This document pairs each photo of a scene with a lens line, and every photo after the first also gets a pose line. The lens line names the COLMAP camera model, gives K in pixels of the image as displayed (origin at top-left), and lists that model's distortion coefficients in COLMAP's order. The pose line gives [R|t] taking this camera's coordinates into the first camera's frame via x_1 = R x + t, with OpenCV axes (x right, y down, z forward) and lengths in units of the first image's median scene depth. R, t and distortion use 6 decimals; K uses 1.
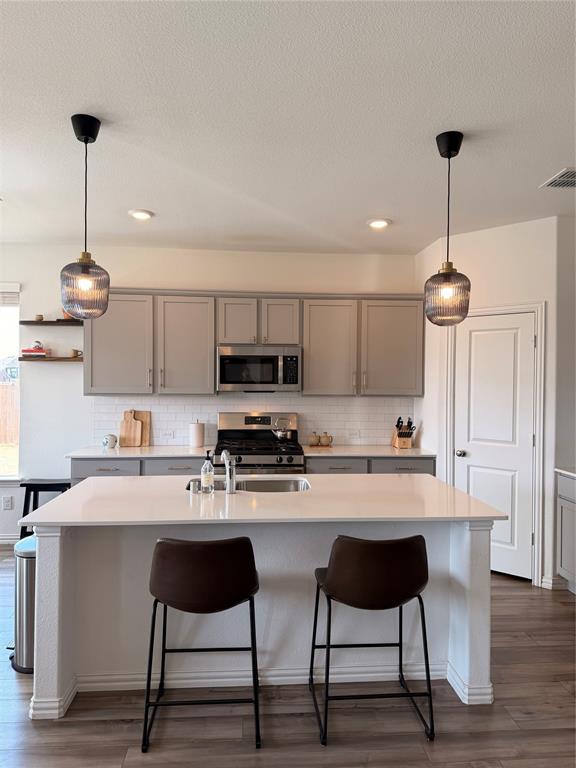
lens RADIAL K [[526.8, 0, 284.3], [0, 526.8, 383.4], [0, 0, 1]] dist [0.047137, -0.036544]
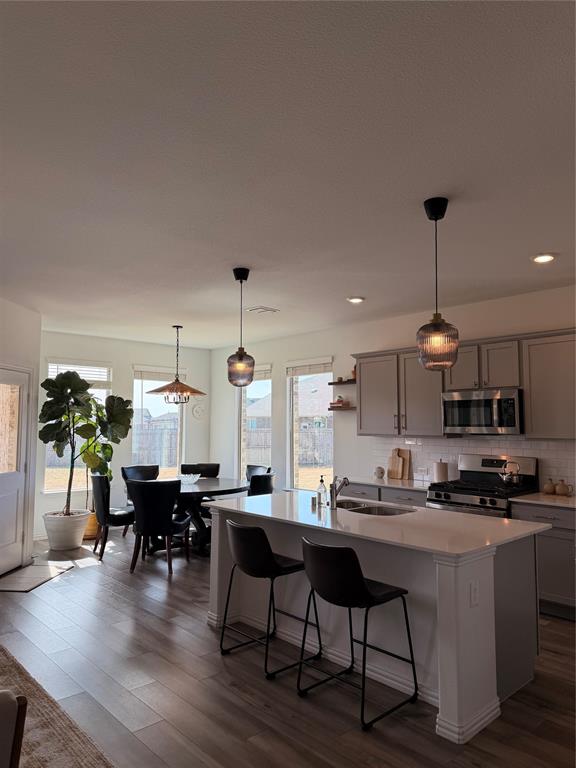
lens RADIAL K [[526.8, 0, 287.9], [0, 526.8, 384.3], [0, 0, 1]] dist [0.047137, -0.036544]
pose [[0.632846, -0.064809, -0.771561, 0.529081], [0.000926, 0.996553, -0.082949, 0.003943], [0.774278, 0.051779, 0.630724, 0.041802]]
